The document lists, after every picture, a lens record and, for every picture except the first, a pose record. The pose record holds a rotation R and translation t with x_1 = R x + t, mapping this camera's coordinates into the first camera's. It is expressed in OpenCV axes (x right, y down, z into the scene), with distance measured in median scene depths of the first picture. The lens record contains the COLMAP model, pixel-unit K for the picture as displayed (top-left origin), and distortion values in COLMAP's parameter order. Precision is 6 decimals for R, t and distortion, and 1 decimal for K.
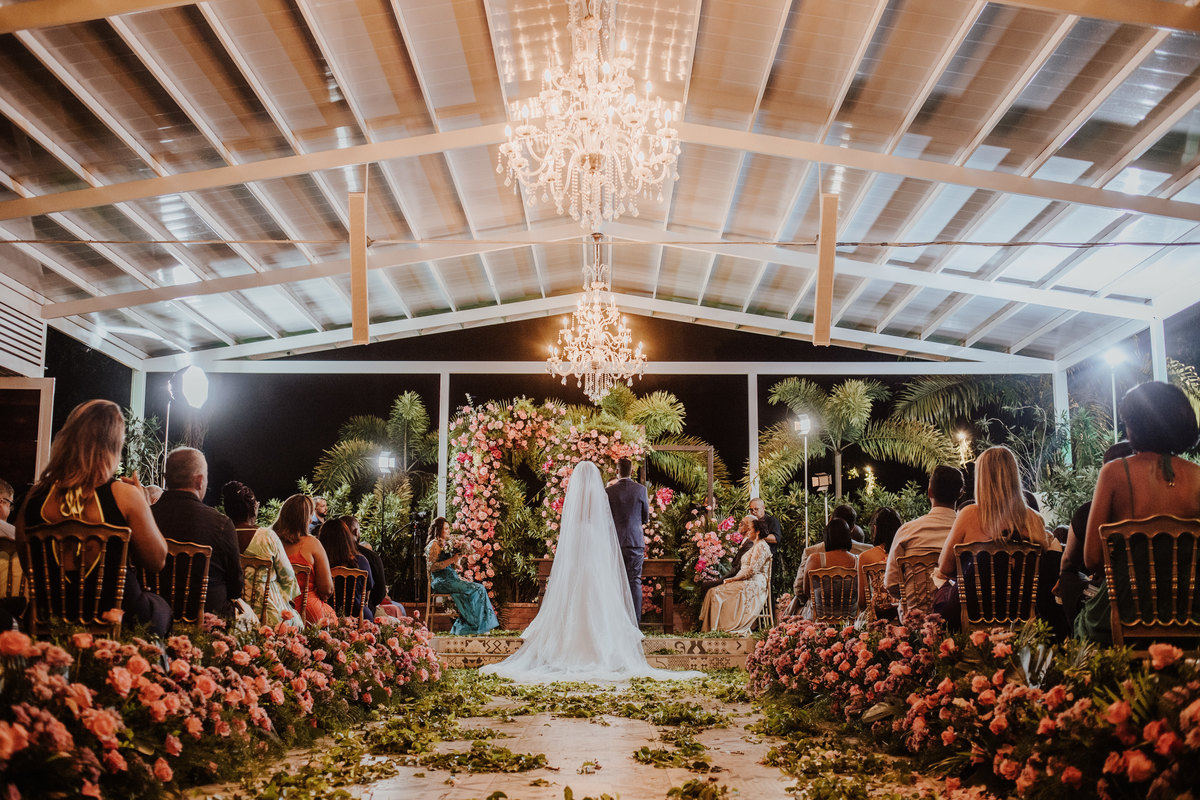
lens RADIAL K [[1350.0, 0, 605.8], [0, 1350.0, 403.7], [0, 0, 1]] dist [-0.078535, 0.000000]
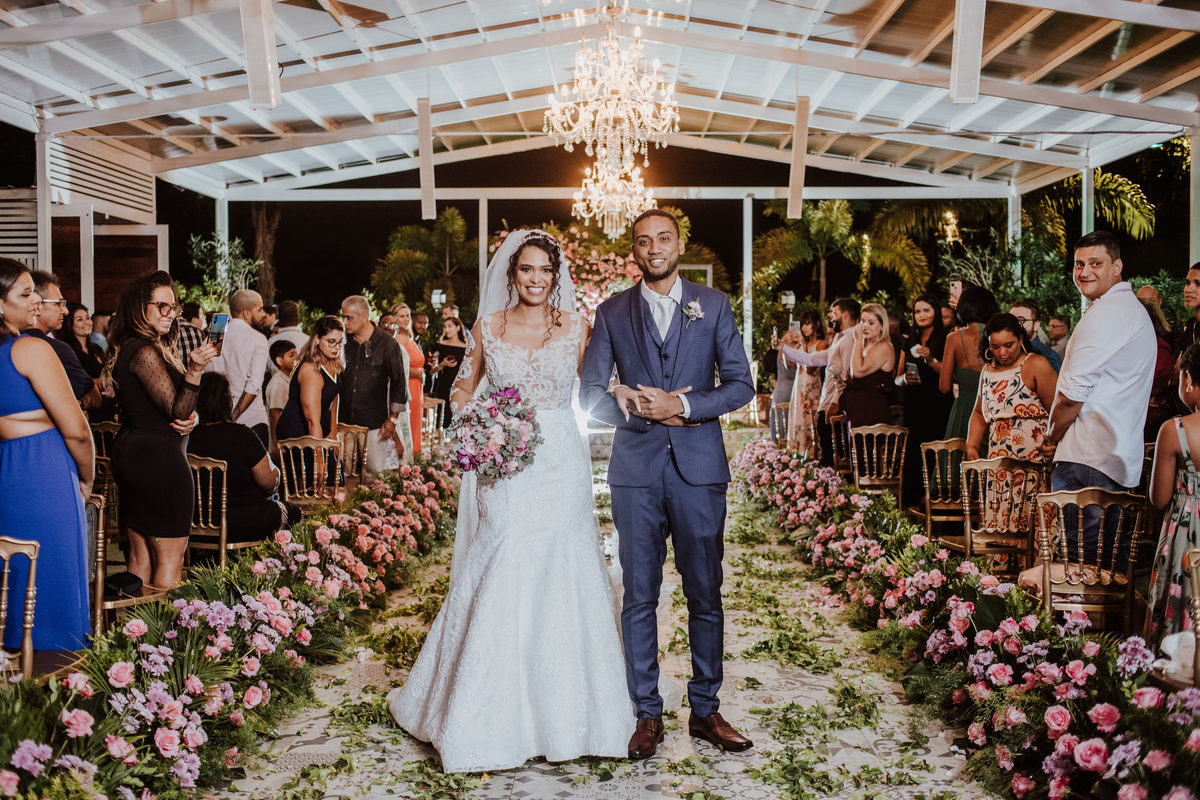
lens RADIAL K [[1350.0, 0, 581.6], [0, 1350.0, 424.8], [0, 0, 1]] dist [-0.078535, 0.000000]
pose [[0.999622, -0.001574, -0.027444, -0.002981], [0.007405, 0.976873, 0.213690, -0.085020], [0.026473, -0.213813, 0.976516, -0.188083]]
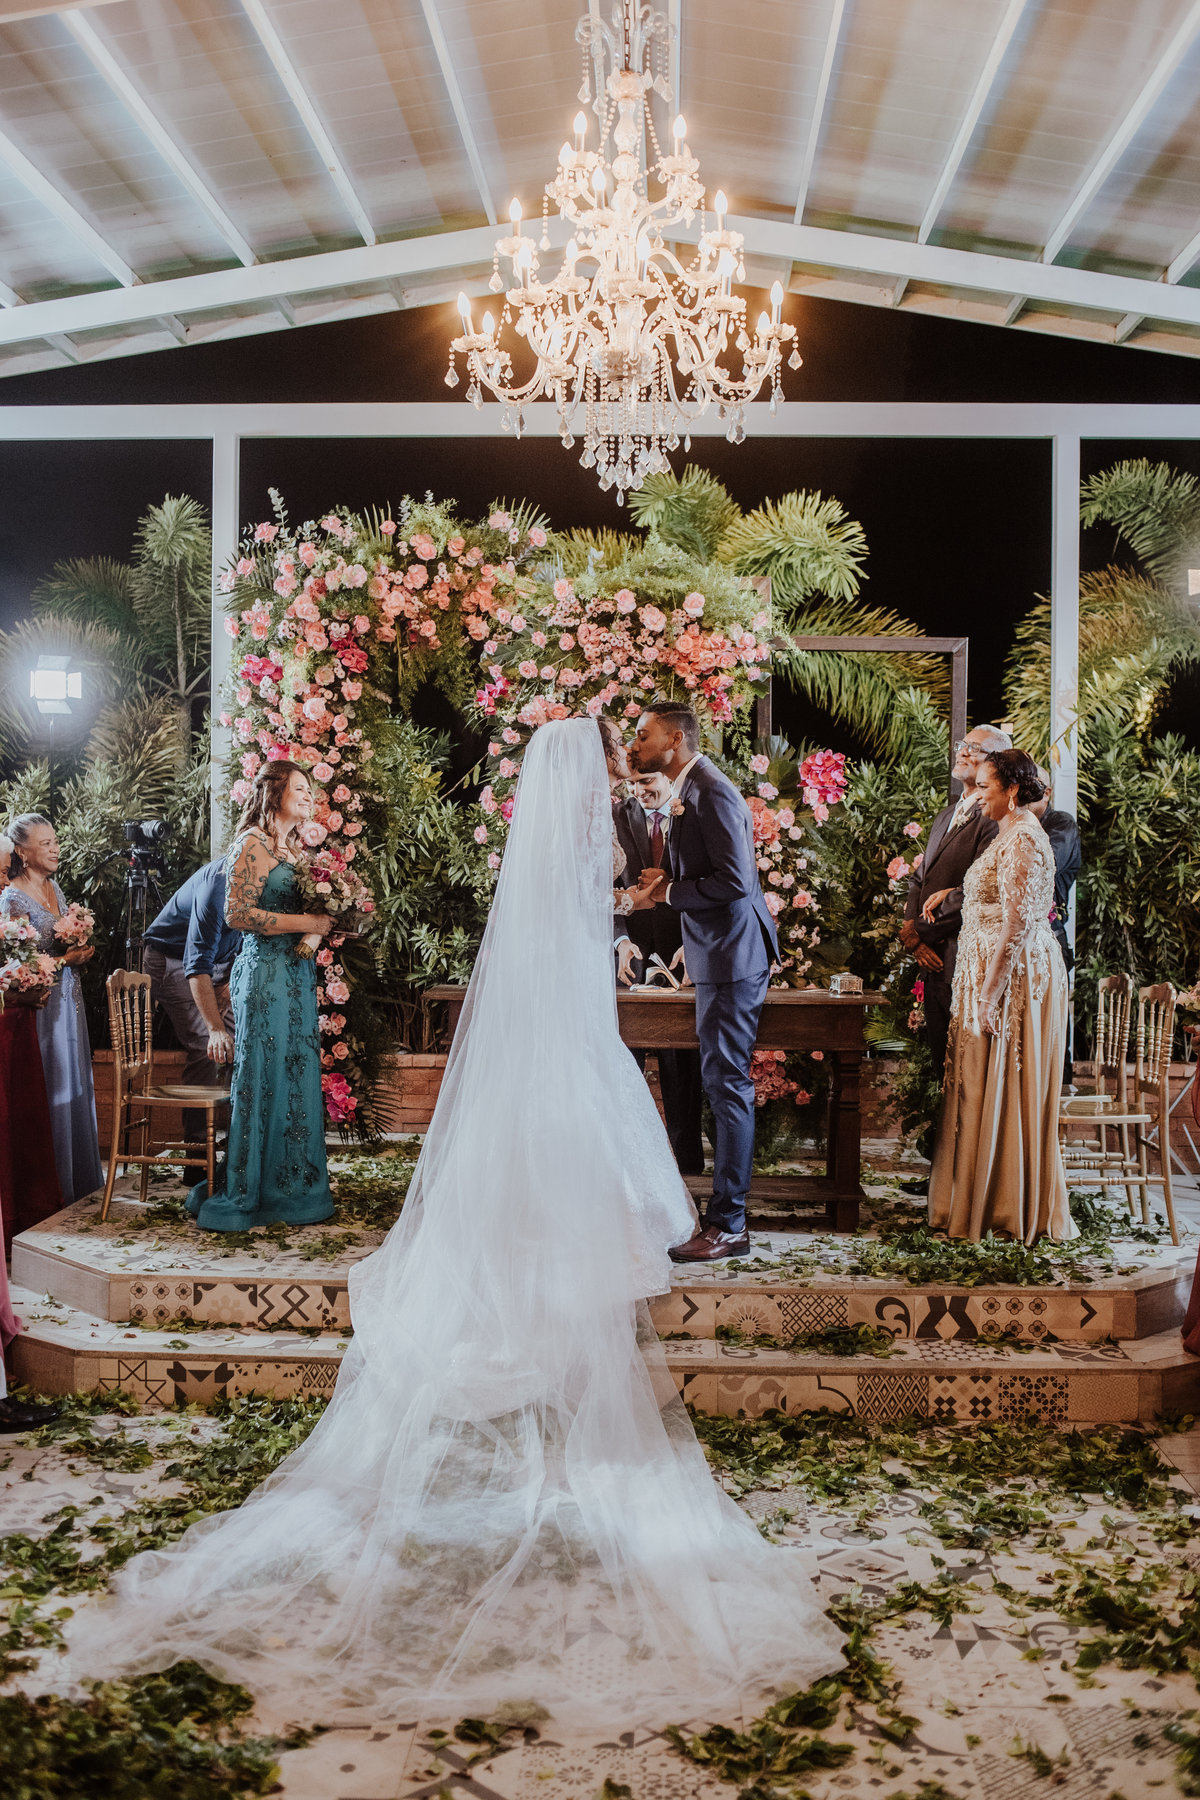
lens RADIAL K [[1971.8, 0, 599.2], [0, 1971.8, 902.6], [0, 0, 1]] dist [-0.129873, 0.000000]
pose [[0.999282, 0.006952, -0.037244, 0.003731], [-0.000305, 0.984468, 0.175563, 0.009687], [0.037886, -0.175426, 0.983763, 0.486911]]
